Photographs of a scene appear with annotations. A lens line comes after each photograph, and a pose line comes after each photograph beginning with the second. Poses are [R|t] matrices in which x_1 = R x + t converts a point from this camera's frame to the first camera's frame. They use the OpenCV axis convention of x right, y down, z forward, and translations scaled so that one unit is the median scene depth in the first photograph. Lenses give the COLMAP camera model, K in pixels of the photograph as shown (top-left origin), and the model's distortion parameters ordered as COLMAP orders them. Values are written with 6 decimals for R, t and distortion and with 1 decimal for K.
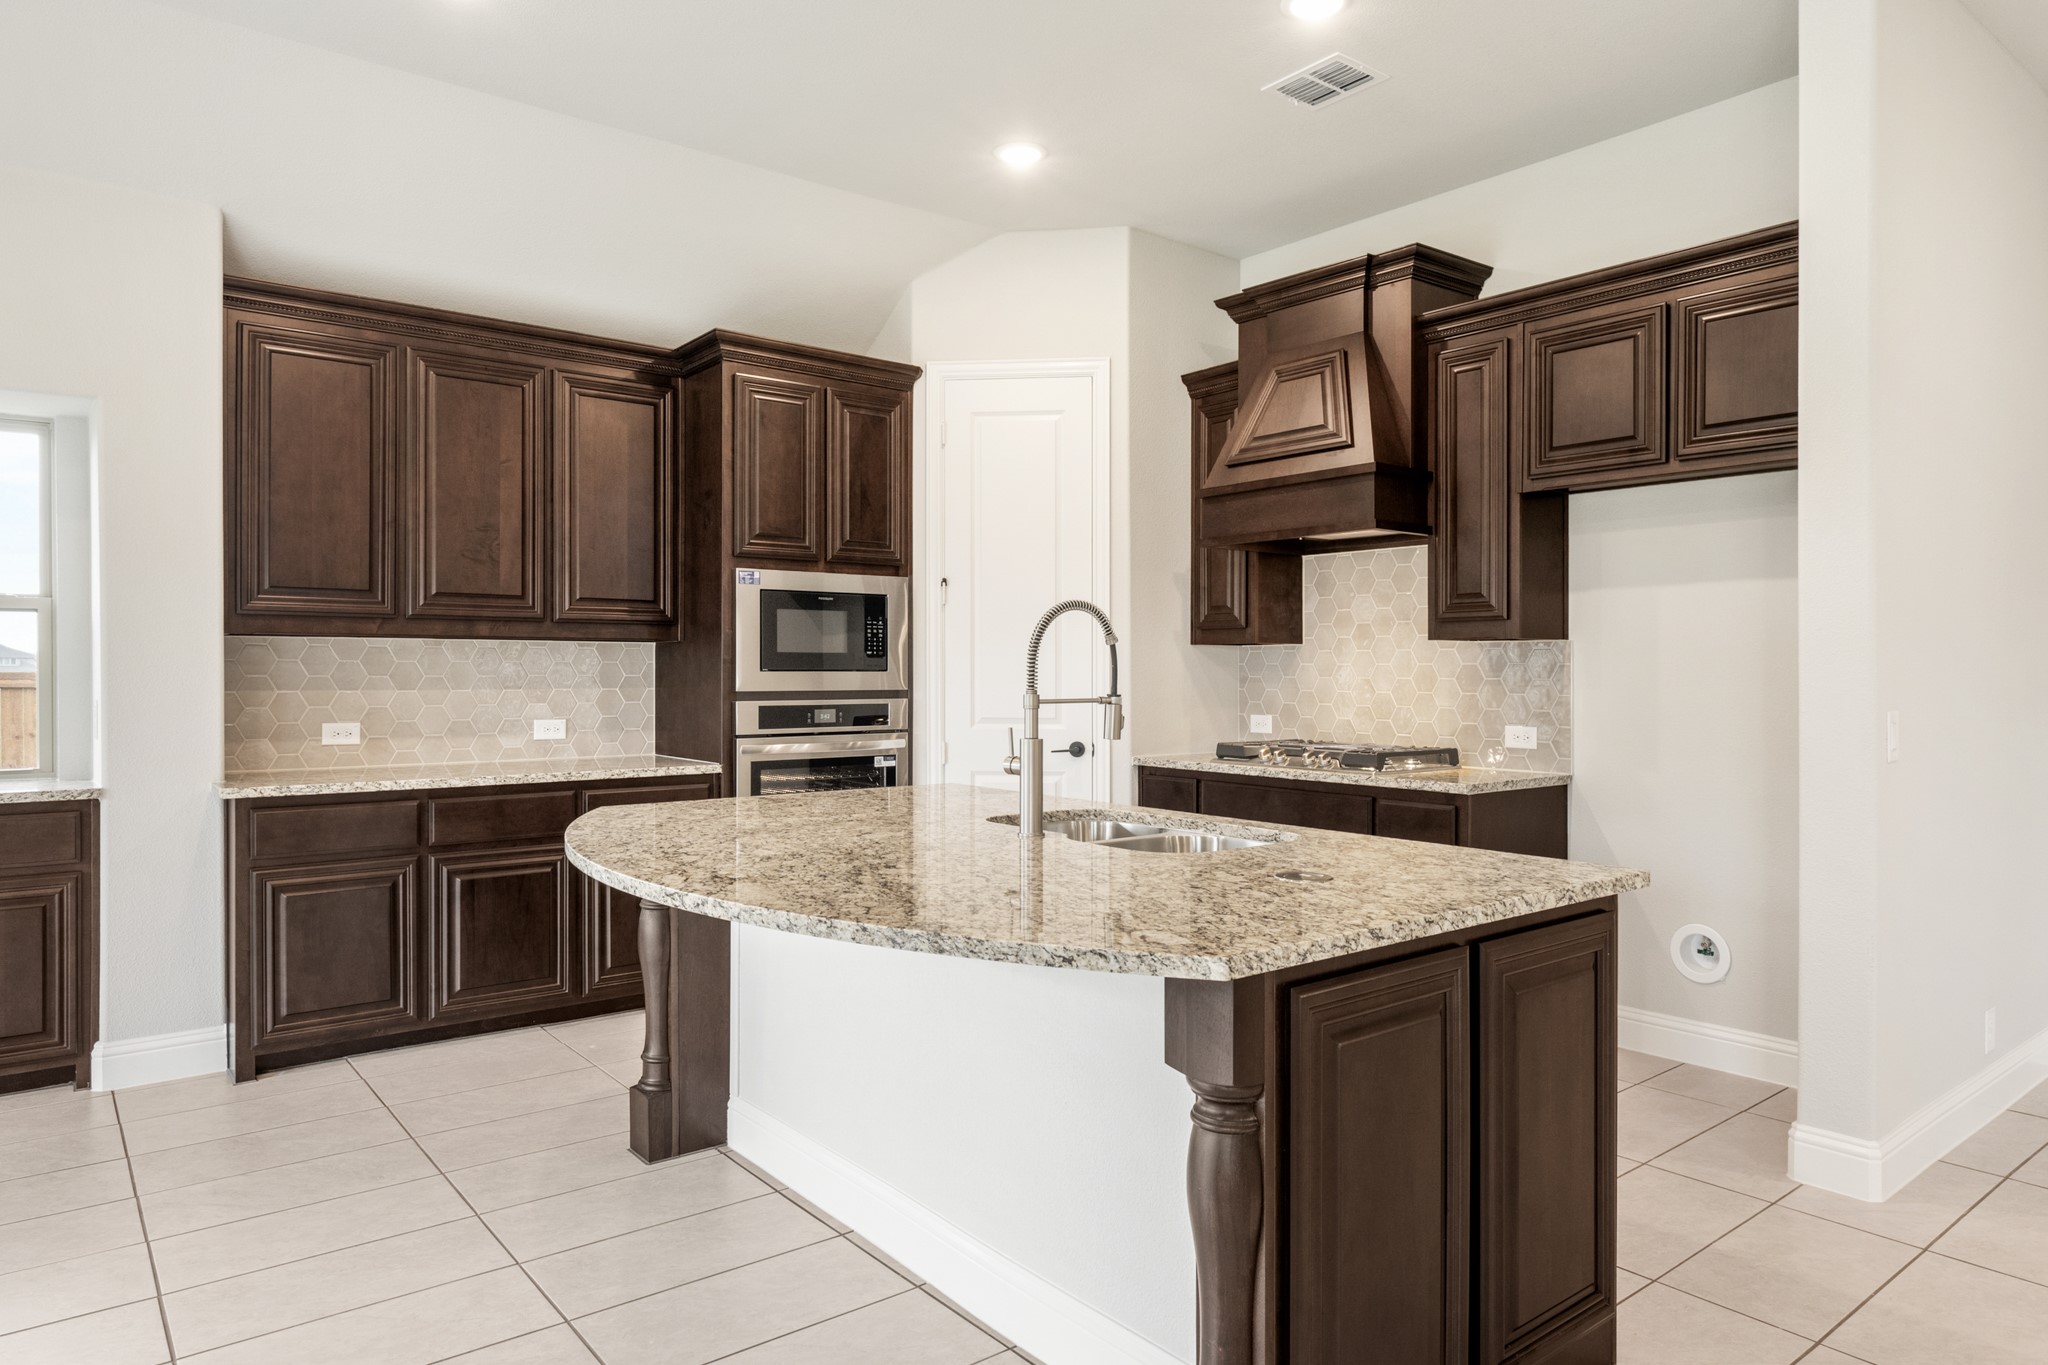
lens RADIAL K [[1267.1, 0, 1019.6], [0, 1267.1, 668.6], [0, 0, 1]] dist [0.006760, -0.000265]
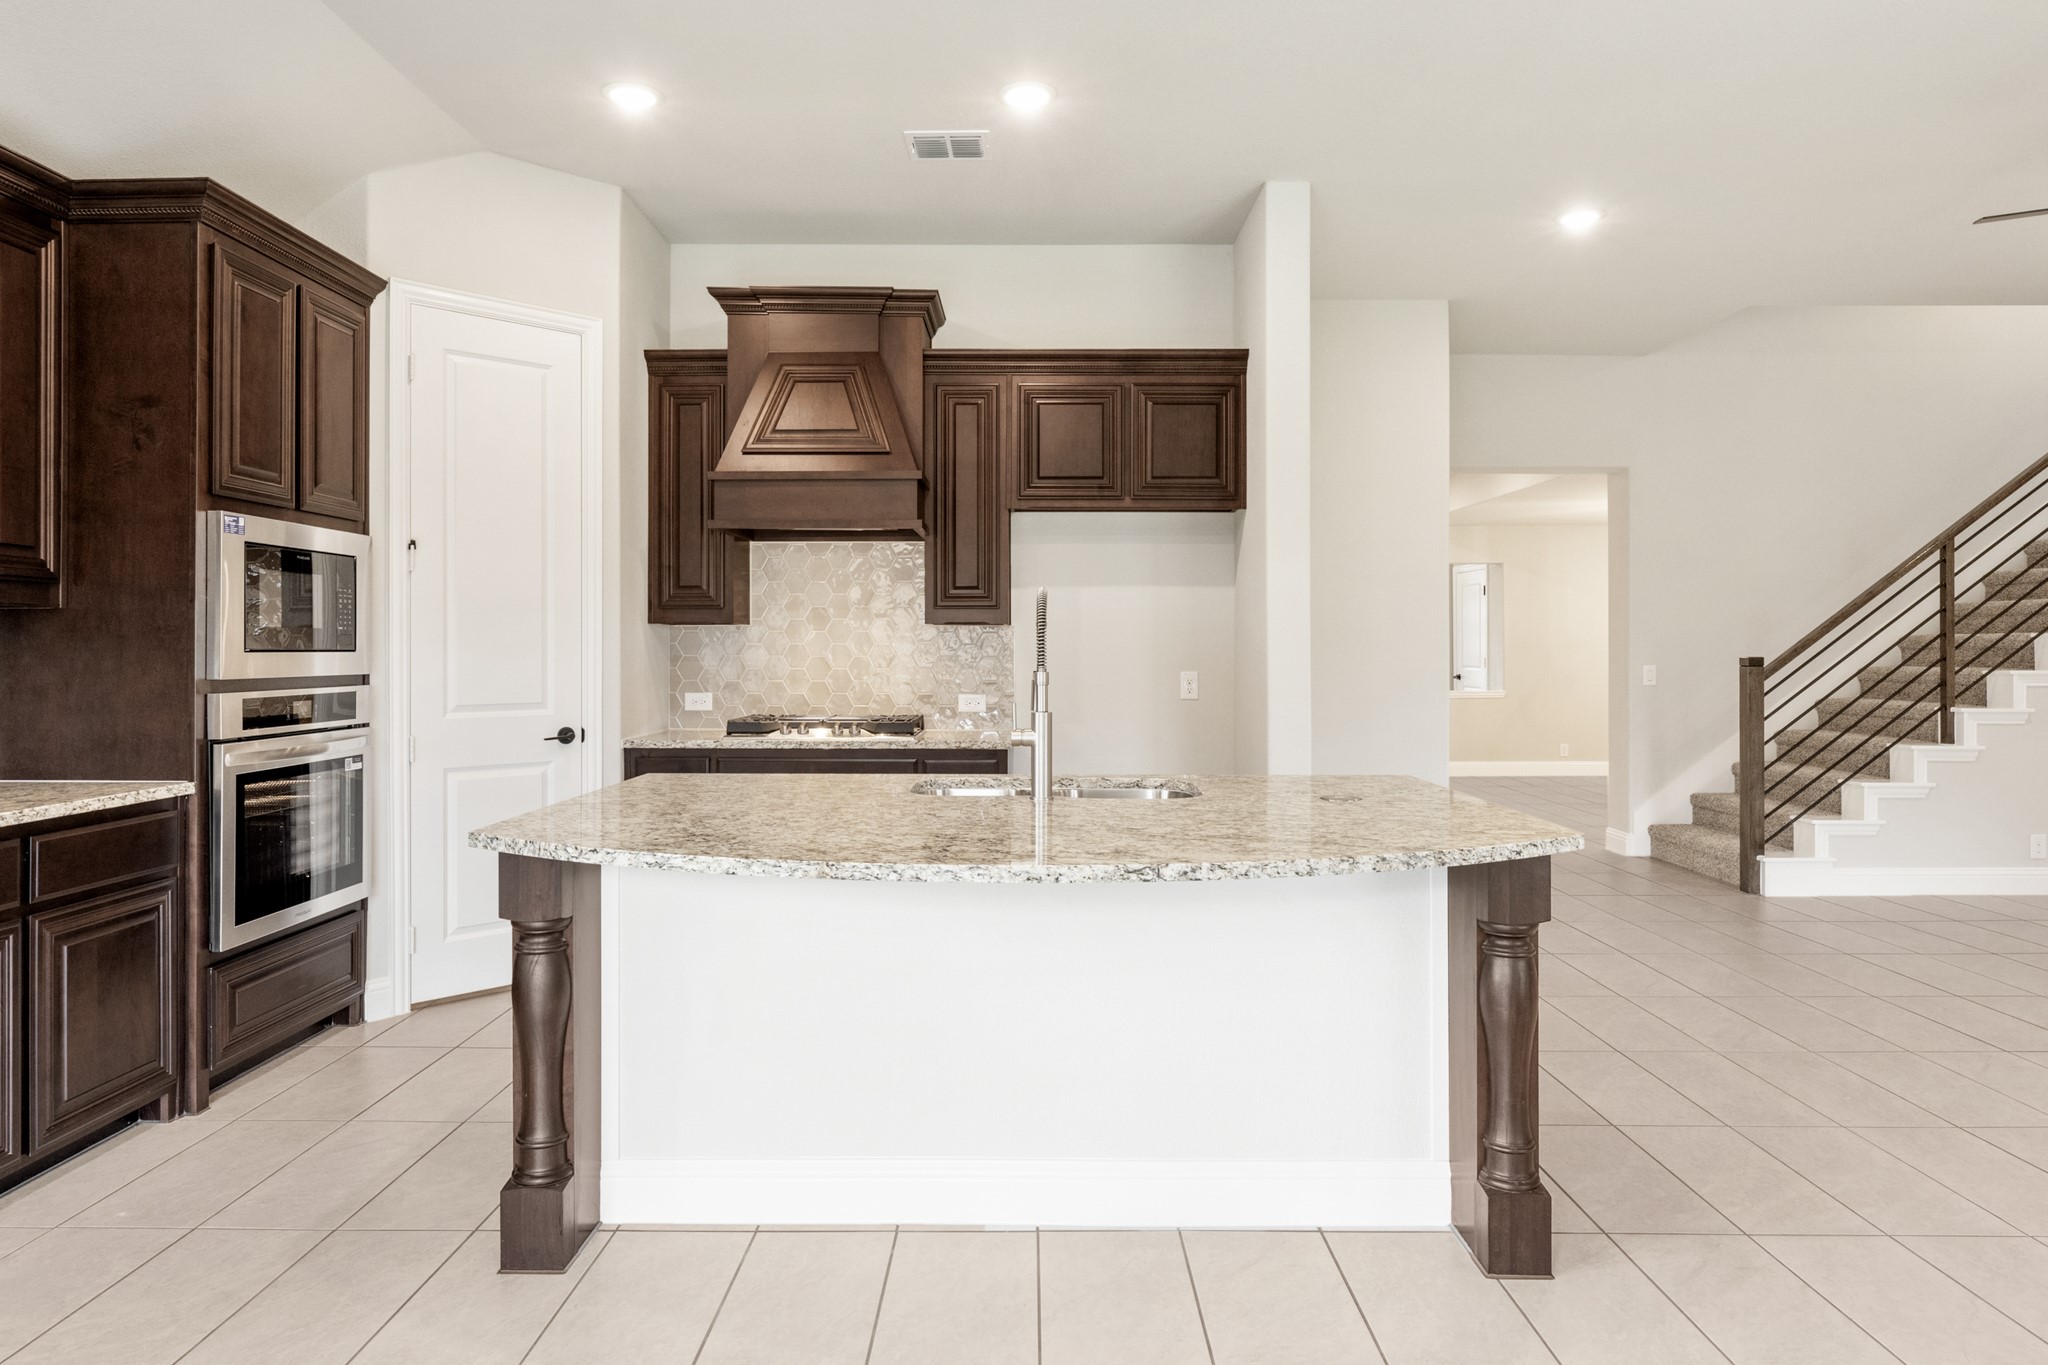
lens RADIAL K [[1217.5, 0, 1027.8], [0, 1217.5, 641.9], [0, 0, 1]] dist [-0.003151, -0.002386]
pose [[0.626224, 0.002801, 0.779638, -0.462325], [0.001270, 0.999989, -0.004612, -0.000095], [-0.779642, 0.003878, 0.626213, 0.194821]]
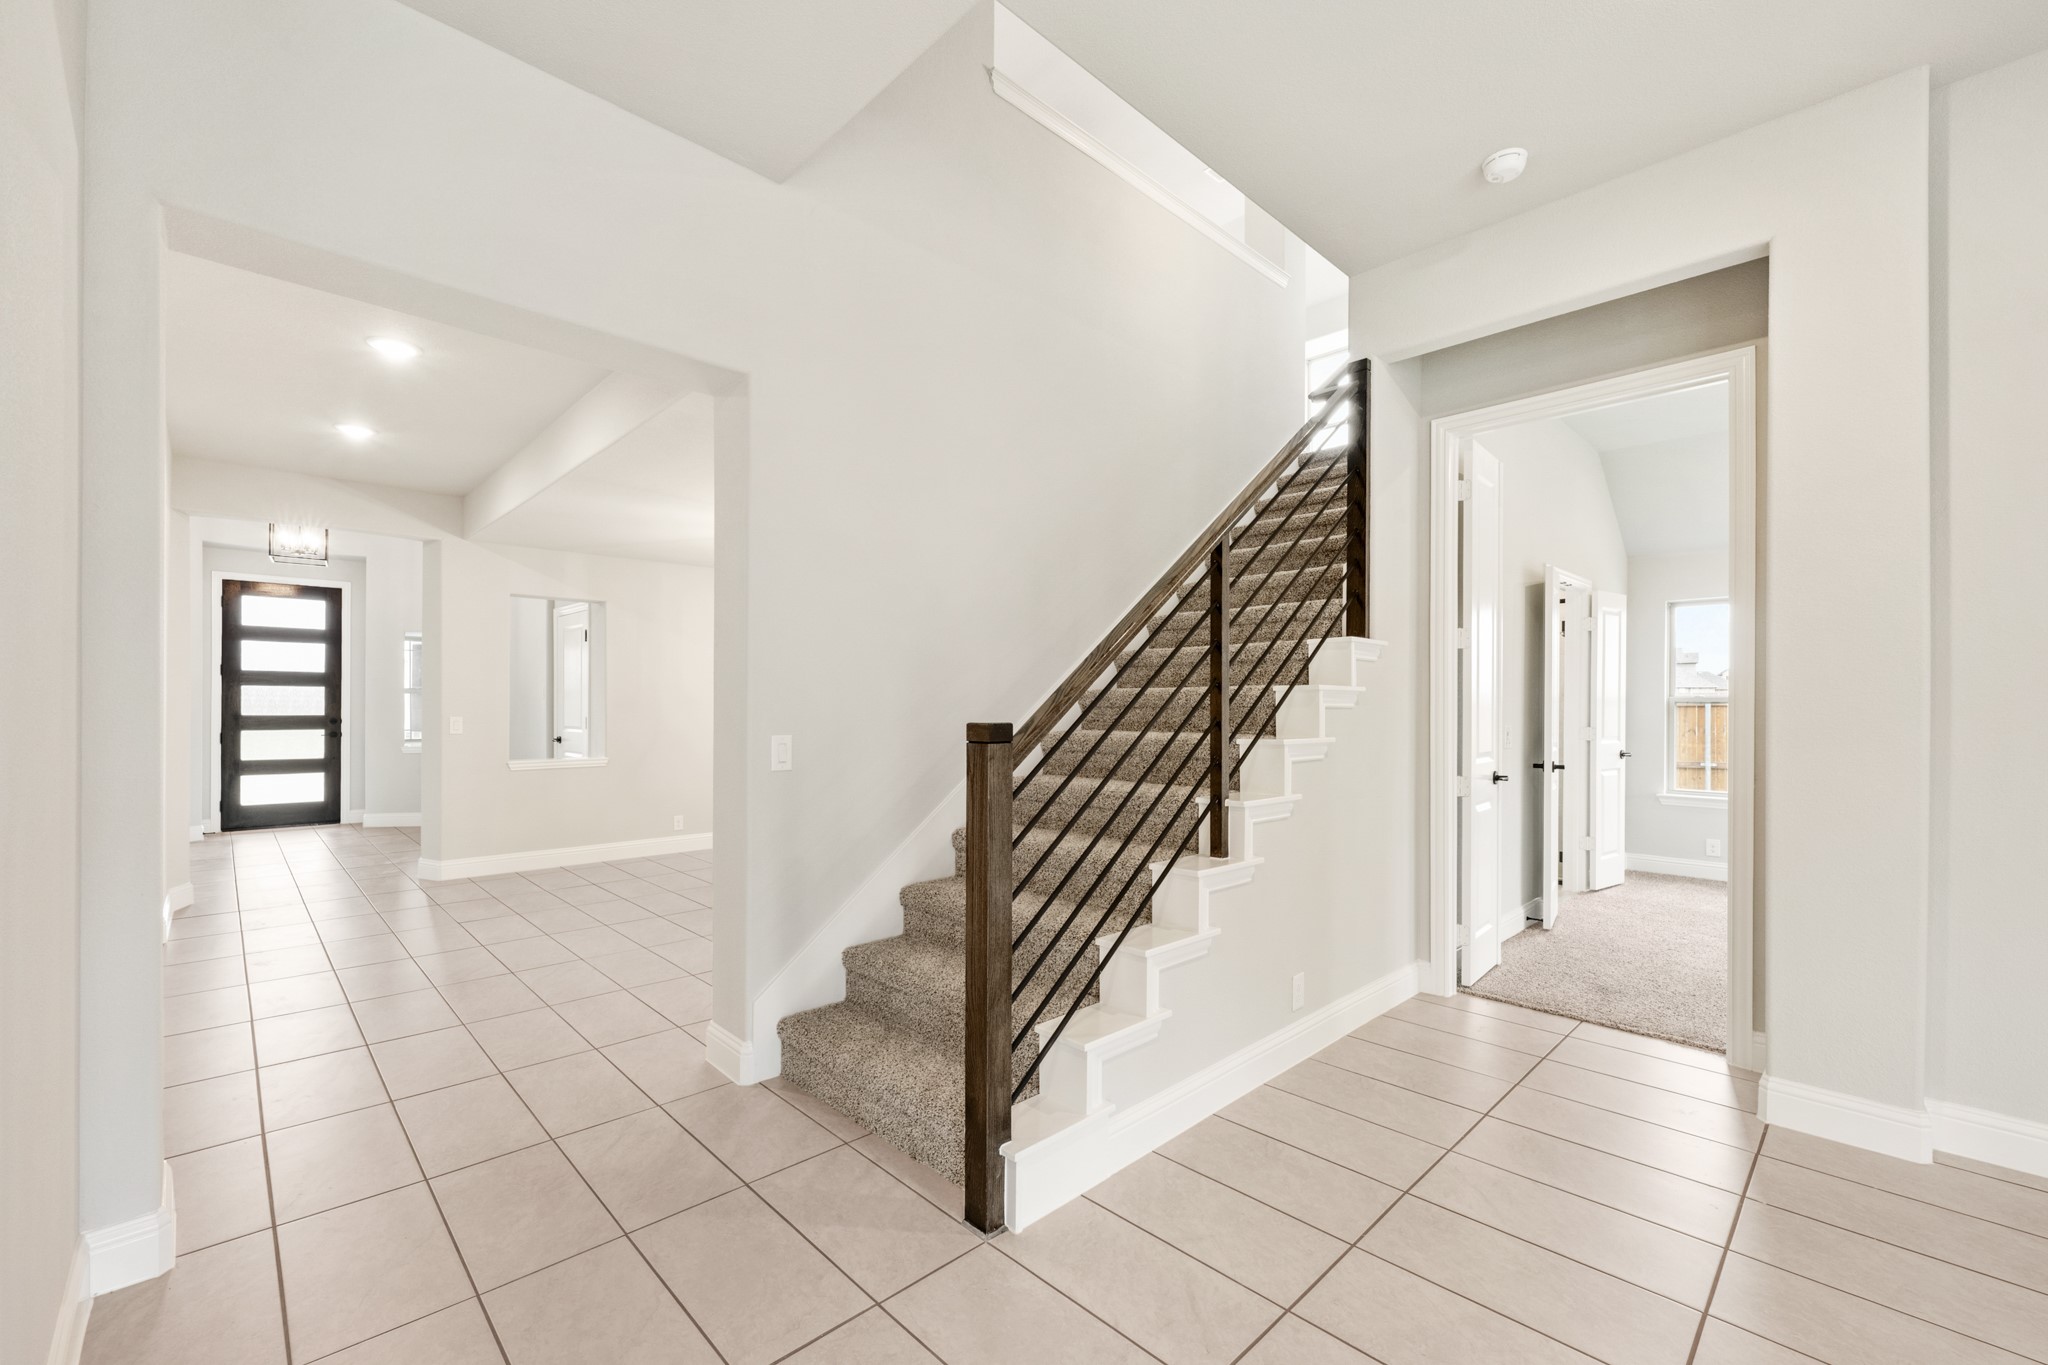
lens RADIAL K [[842.9, 0, 1016.2], [0, 842.9, 707.0], [0, 0, 1]] dist [0.001924, 0.000917]
pose [[-0.086164, -0.000499, 0.996281, 0.595168], [-0.003336, 0.999994, 0.000213, 0.002846], [-0.996275, -0.003306, -0.086165, 0.425695]]
